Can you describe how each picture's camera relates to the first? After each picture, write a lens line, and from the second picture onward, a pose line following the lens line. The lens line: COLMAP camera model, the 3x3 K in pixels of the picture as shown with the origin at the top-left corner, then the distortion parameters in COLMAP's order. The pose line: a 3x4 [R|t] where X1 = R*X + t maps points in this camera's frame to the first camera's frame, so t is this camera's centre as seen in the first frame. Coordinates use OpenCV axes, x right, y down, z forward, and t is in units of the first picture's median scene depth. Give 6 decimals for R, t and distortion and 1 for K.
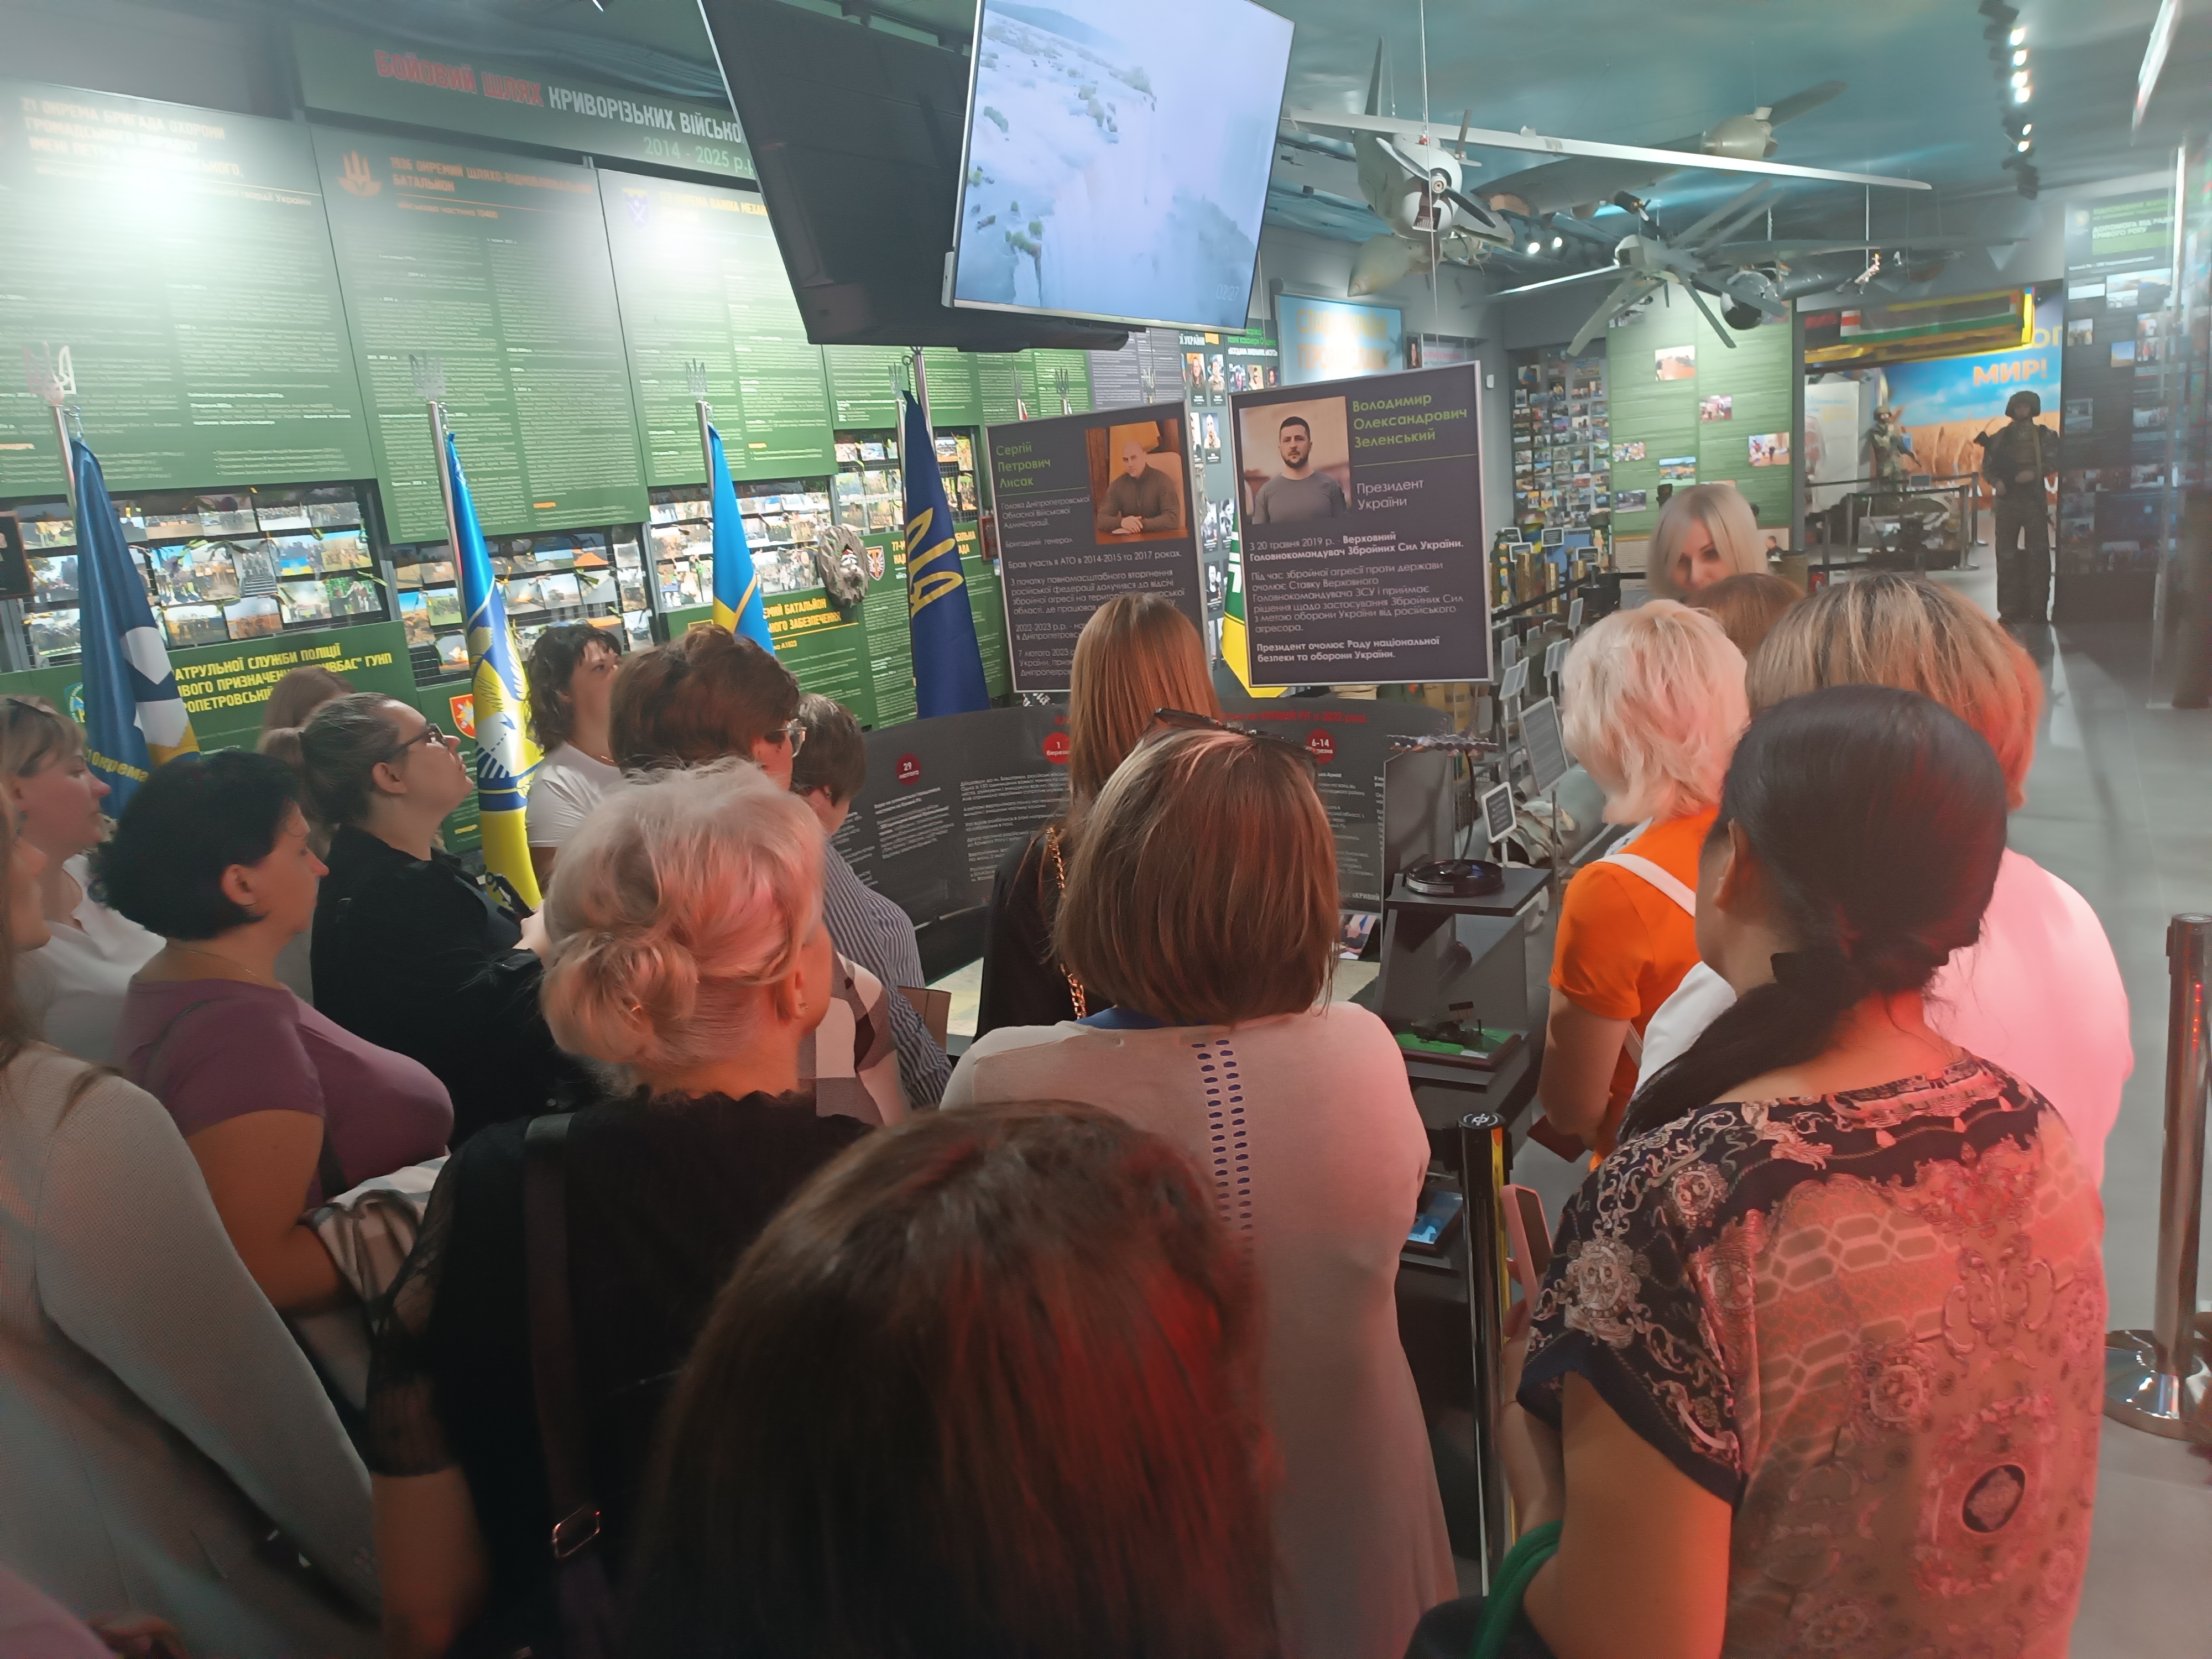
lens RADIAL K [[1607.4, 0, 1119.0], [0, 1607.4, 835.9], [0, 0, 1]] dist [0.025735, -0.019945]
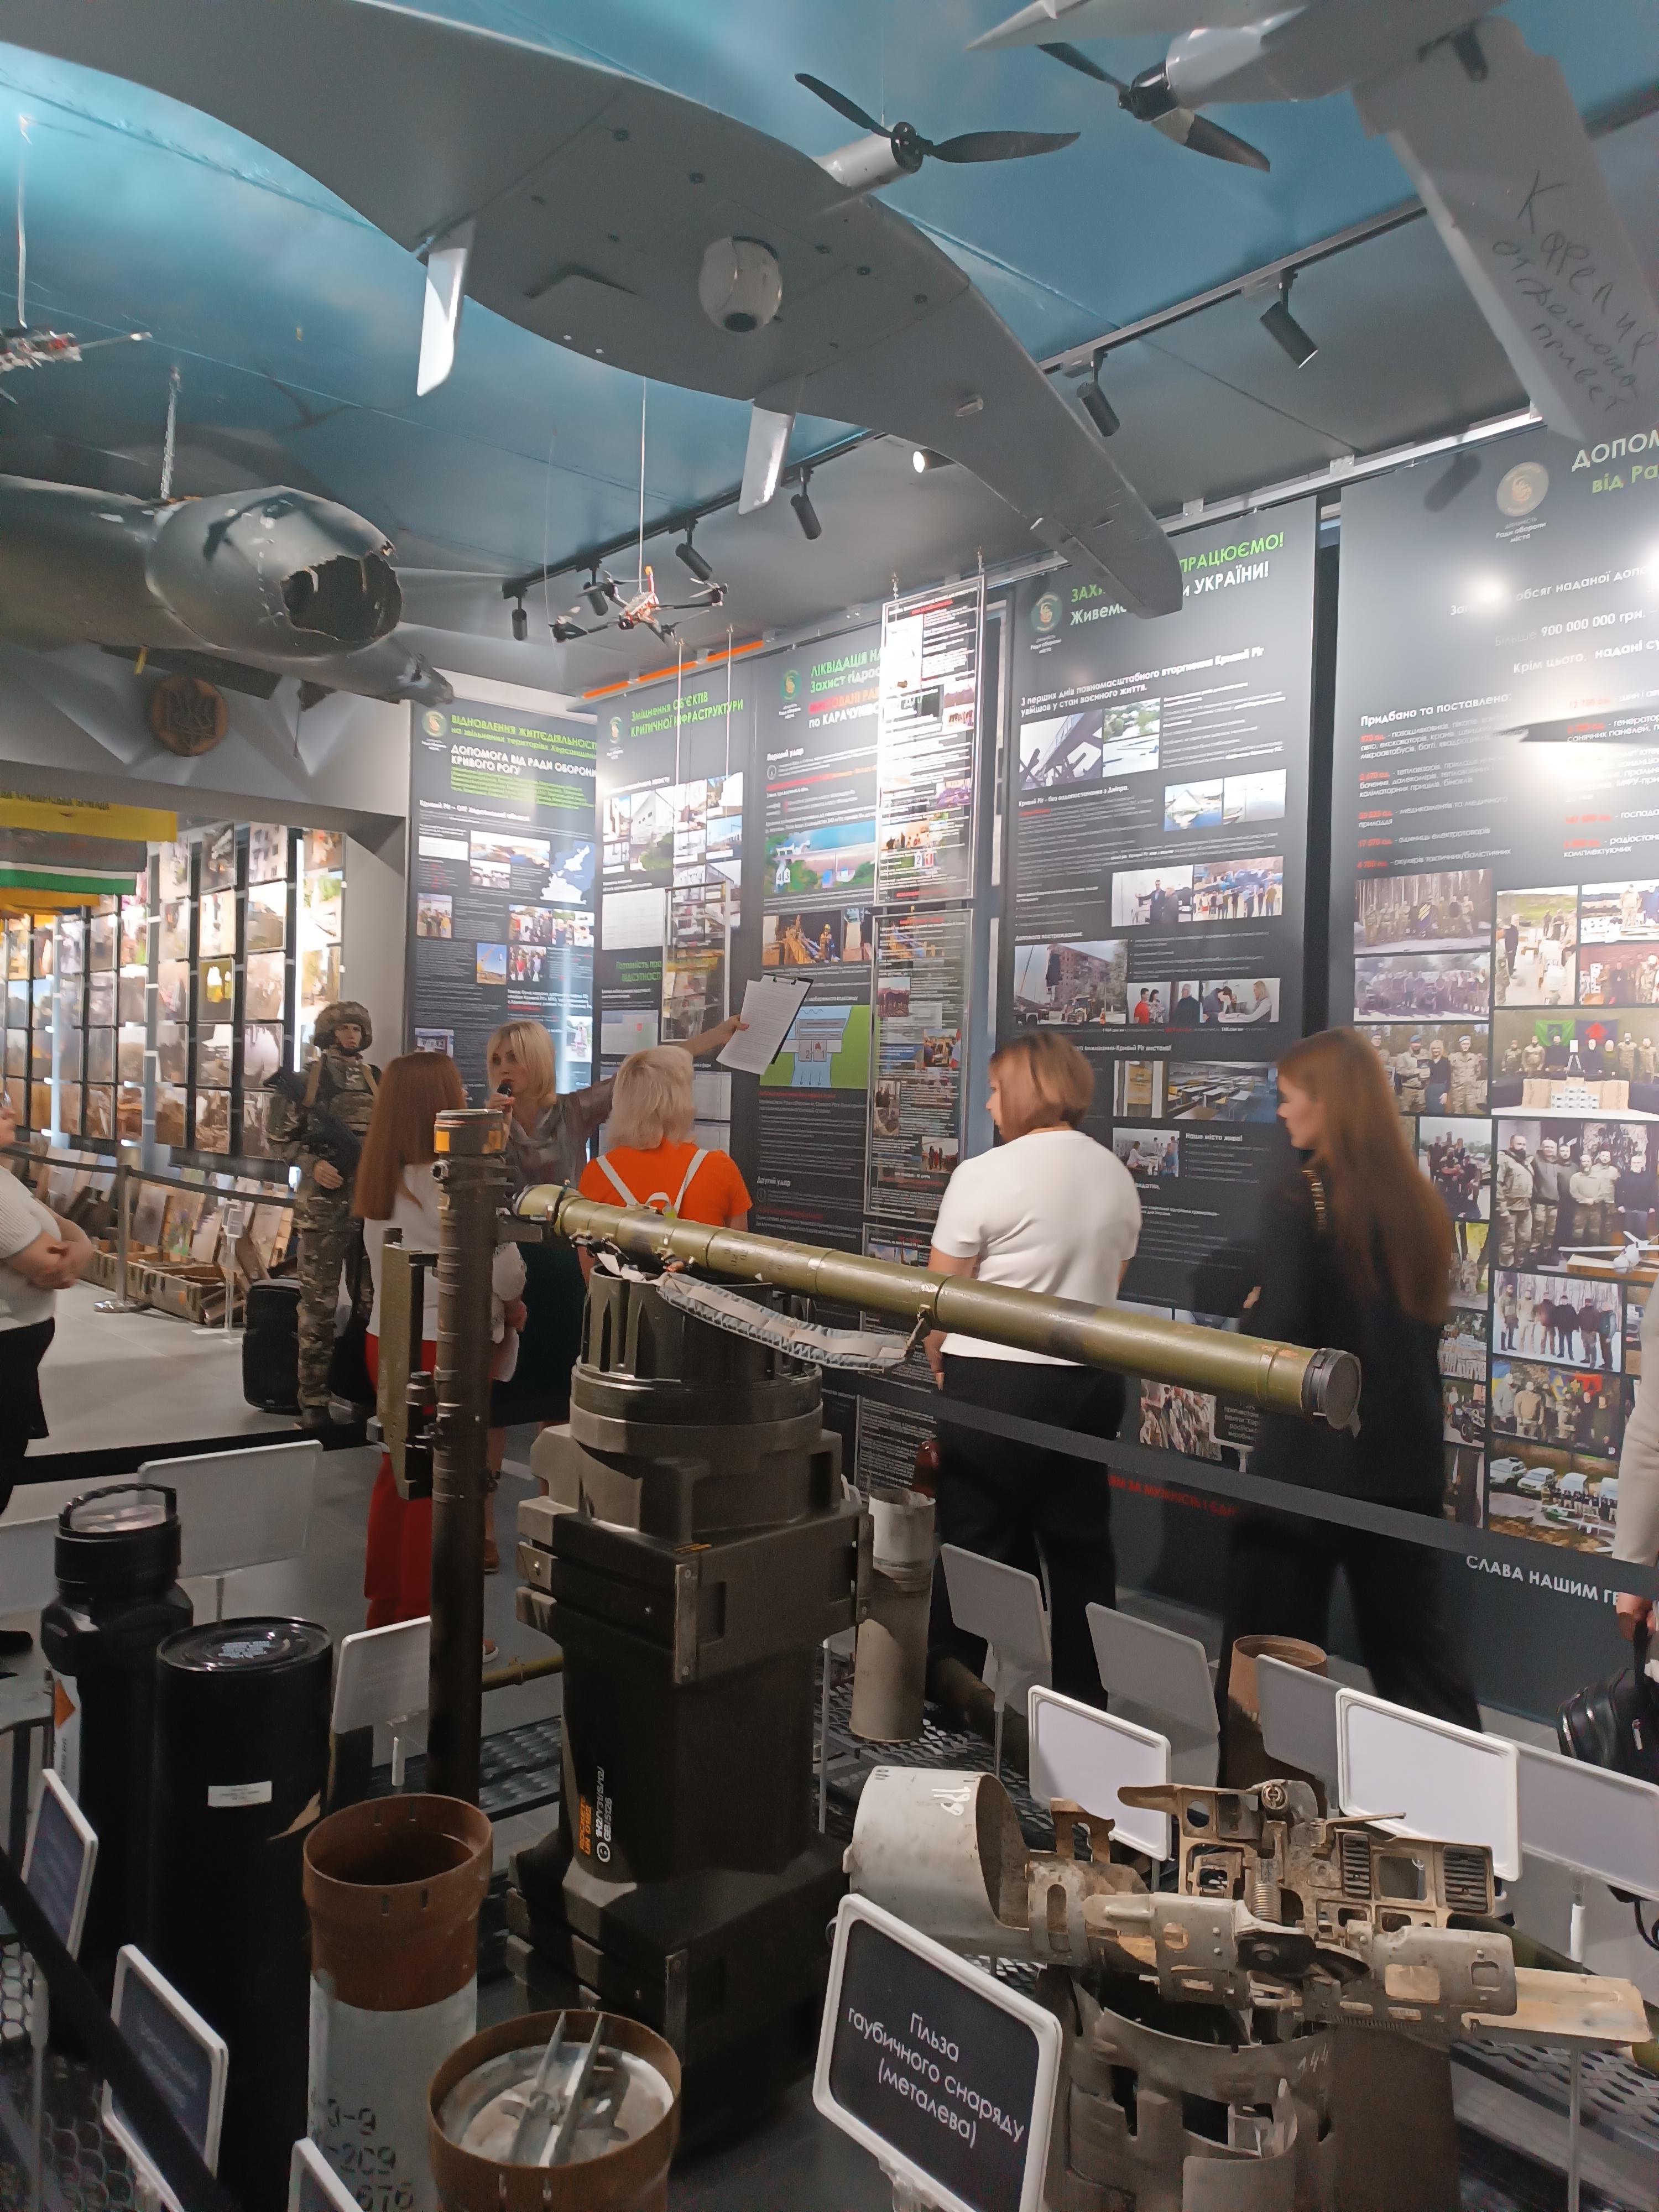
lens RADIAL K [[1607.4, 0, 821.2], [0, 1607.4, 1119.3], [0, 0, 1]] dist [0.025735, -0.019945]
pose [[0.322208, 0.081373, 0.943165, 0.292996], [0.156040, 0.978106, -0.137694, -0.382350], [-0.933720, 0.191538, 0.302457, 1.935838]]
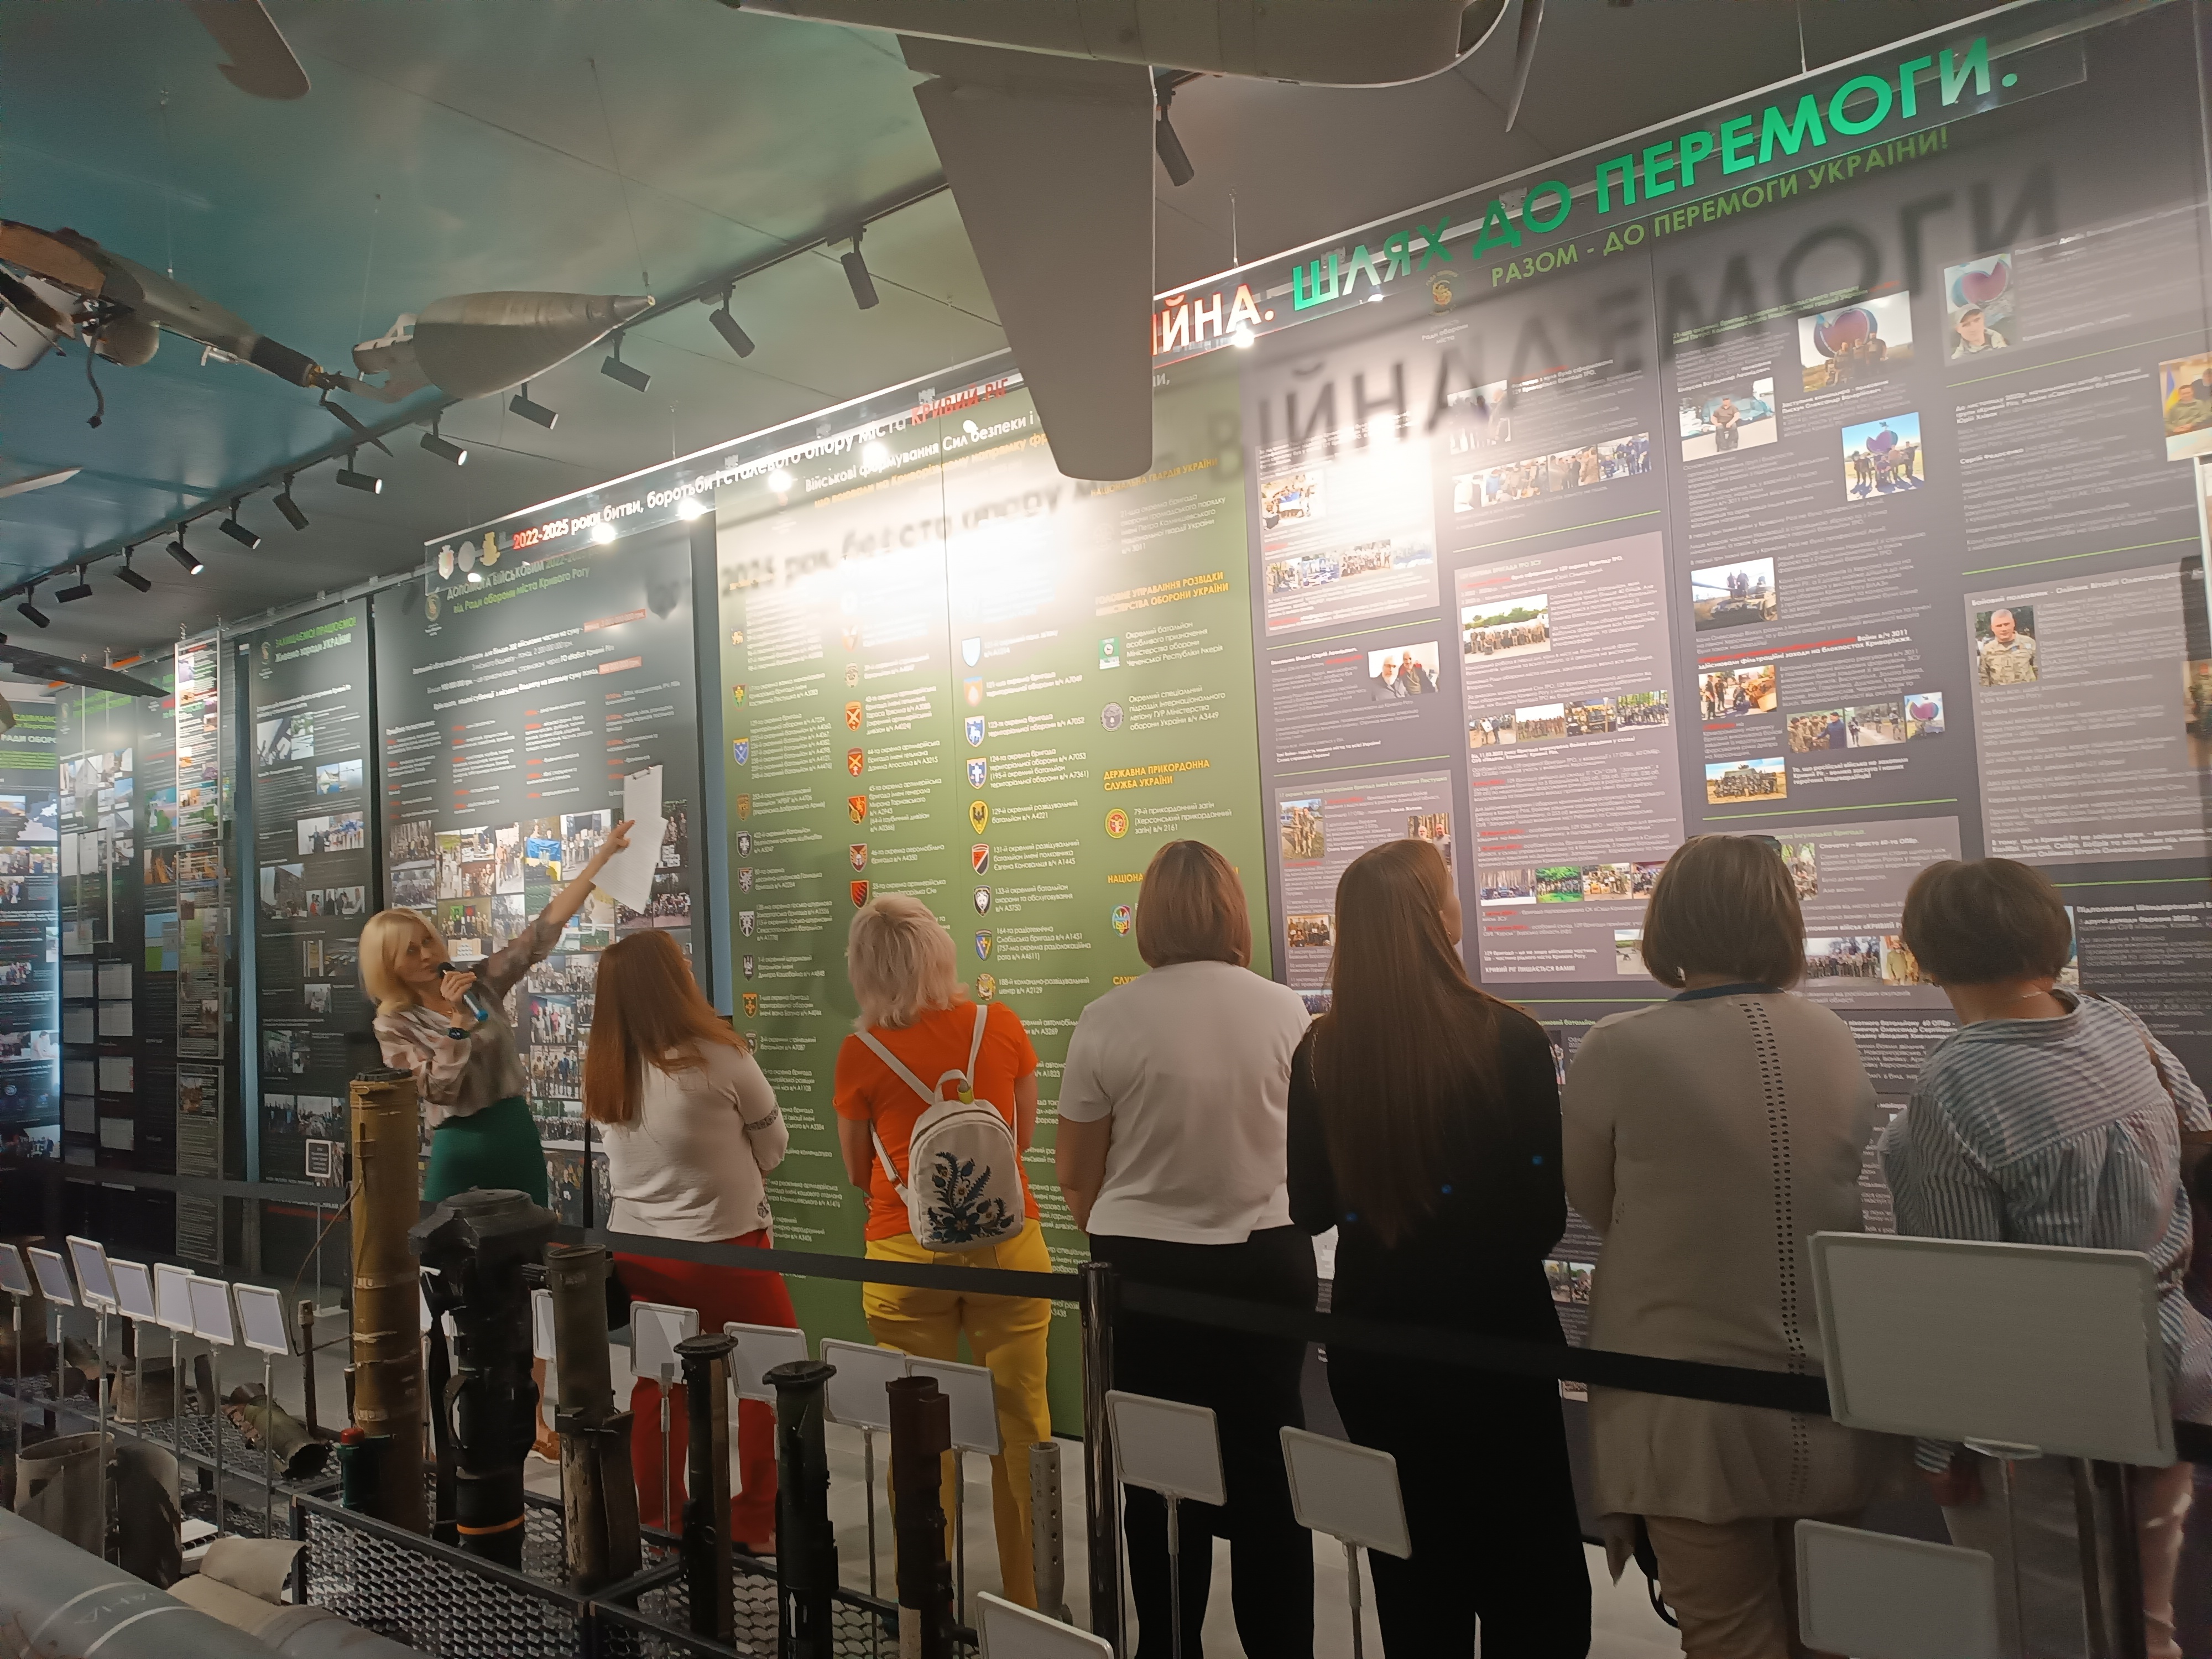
lens RADIAL K [[1607.4, 0, 1115.5], [0, 1607.4, 809.4], [0, 0, 1]] dist [0.025735, -0.019945]
pose [[0.136885, 0.140463, 0.980578, -0.195241], [0.266529, 0.948169, -0.173027, -0.147093], [-0.954057, 0.285037, 0.092352, 1.052369]]
